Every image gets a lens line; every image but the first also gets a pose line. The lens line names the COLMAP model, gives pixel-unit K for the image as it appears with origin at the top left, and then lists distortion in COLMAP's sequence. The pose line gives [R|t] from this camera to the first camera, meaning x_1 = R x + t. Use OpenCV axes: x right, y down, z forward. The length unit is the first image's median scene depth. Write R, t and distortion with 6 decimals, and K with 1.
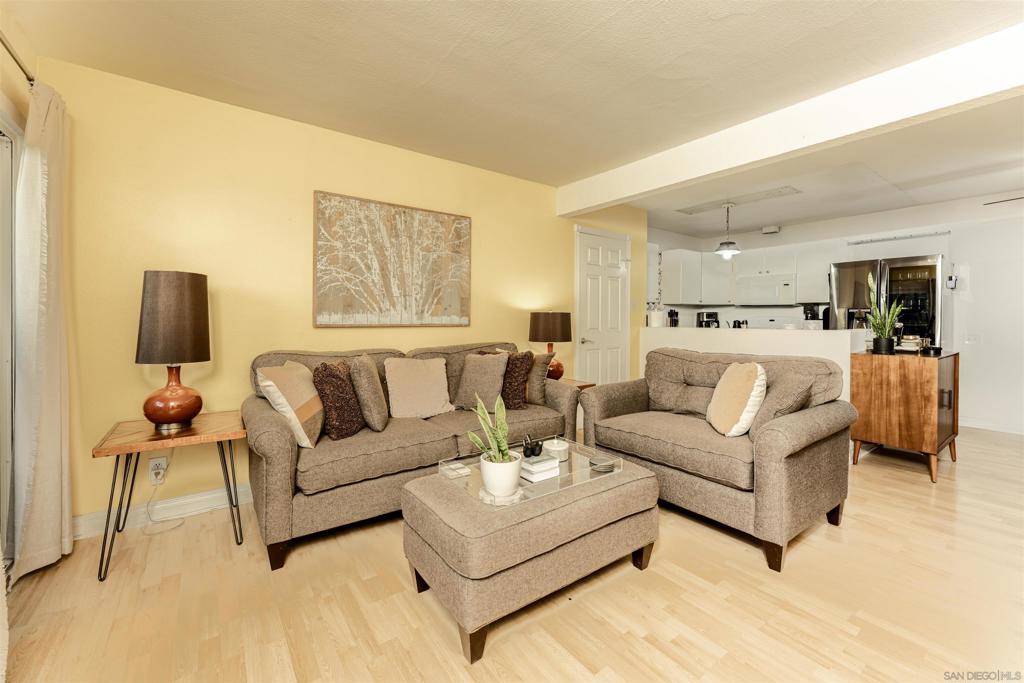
lens RADIAL K [[420.4, 0, 517.9], [0, 420.4, 317.1], [0, 0, 1]] dist [-0.000082, -0.000325]
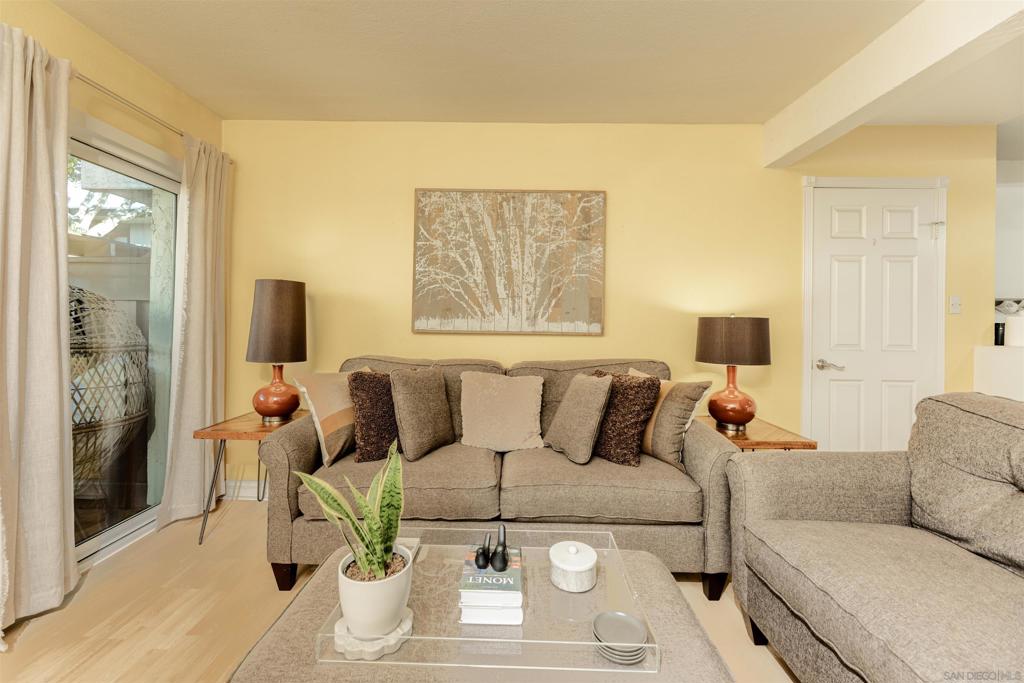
lens RADIAL K [[420.4, 0, 516.1], [0, 420.4, 318.2], [0, 0, 1]] dist [-0.000082, -0.000325]
pose [[0.791594, -0.001279, -0.611046, 0.250049], [-0.008975, 0.999866, -0.013720, 0.002073], [0.610982, 0.016345, 0.791476, 0.351422]]
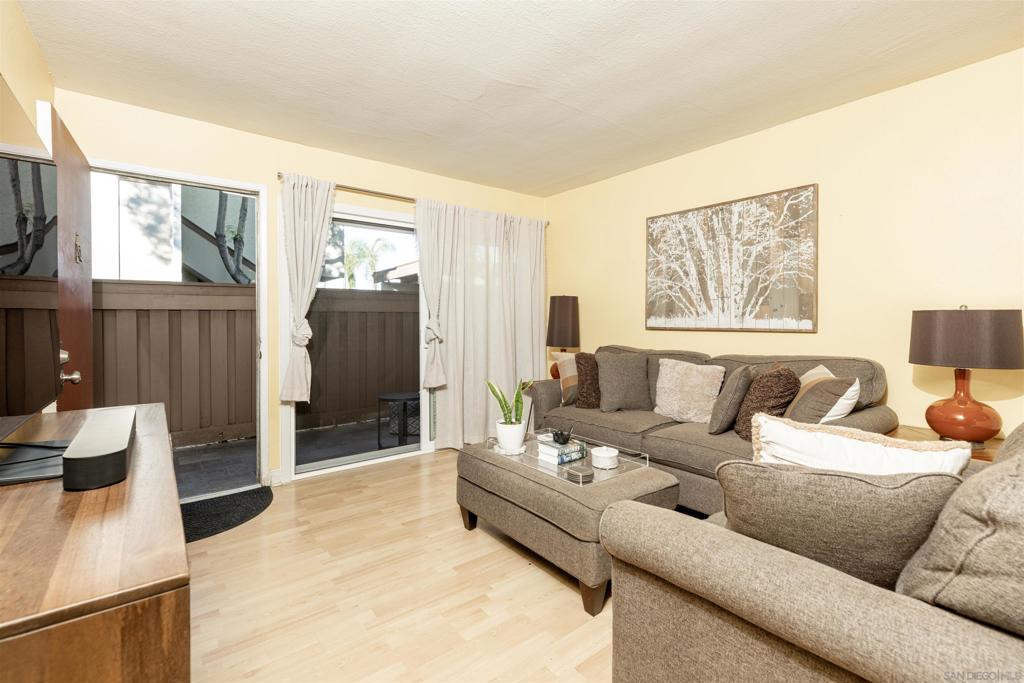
lens RADIAL K [[456.5, 0, 501.6], [0, 456.5, 320.2], [0, 0, 1]] dist [0.001042, -0.000112]
pose [[0.001812, -0.000877, -0.999998, 0.770637], [0.006646, 0.999978, -0.000865, -0.003329], [0.999976, -0.006645, 0.001818, 0.511192]]
